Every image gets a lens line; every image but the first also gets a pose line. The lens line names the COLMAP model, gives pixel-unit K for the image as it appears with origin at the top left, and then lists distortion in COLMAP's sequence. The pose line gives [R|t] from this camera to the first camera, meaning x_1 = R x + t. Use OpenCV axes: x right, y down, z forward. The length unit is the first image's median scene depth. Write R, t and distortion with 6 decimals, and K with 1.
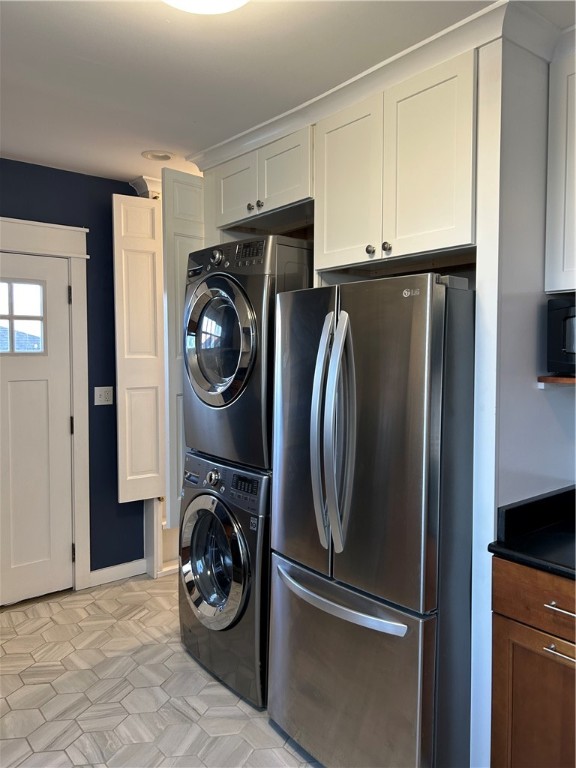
lens RADIAL K [[582.4, 0, 293.7], [0, 582.4, 376.1], [0, 0, 1]] dist [0.061870, -0.063706]
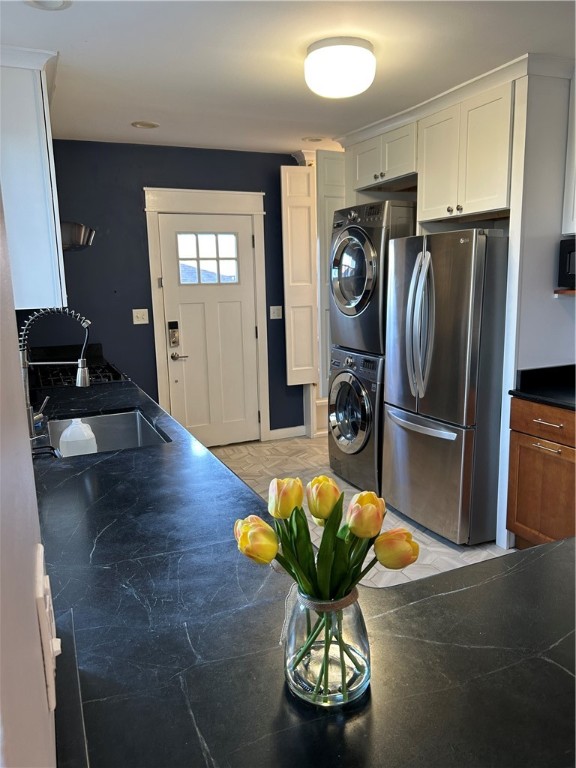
lens RADIAL K [[582.4, 0, 288.0], [0, 582.4, 381.1], [0, 0, 1]] dist [0.061870, -0.063706]
pose [[0.966980, 0.021886, -0.253911, 0.100576], [0.011393, 0.991597, 0.128860, 0.023787], [0.254598, -0.127497, 0.958605, -0.543527]]
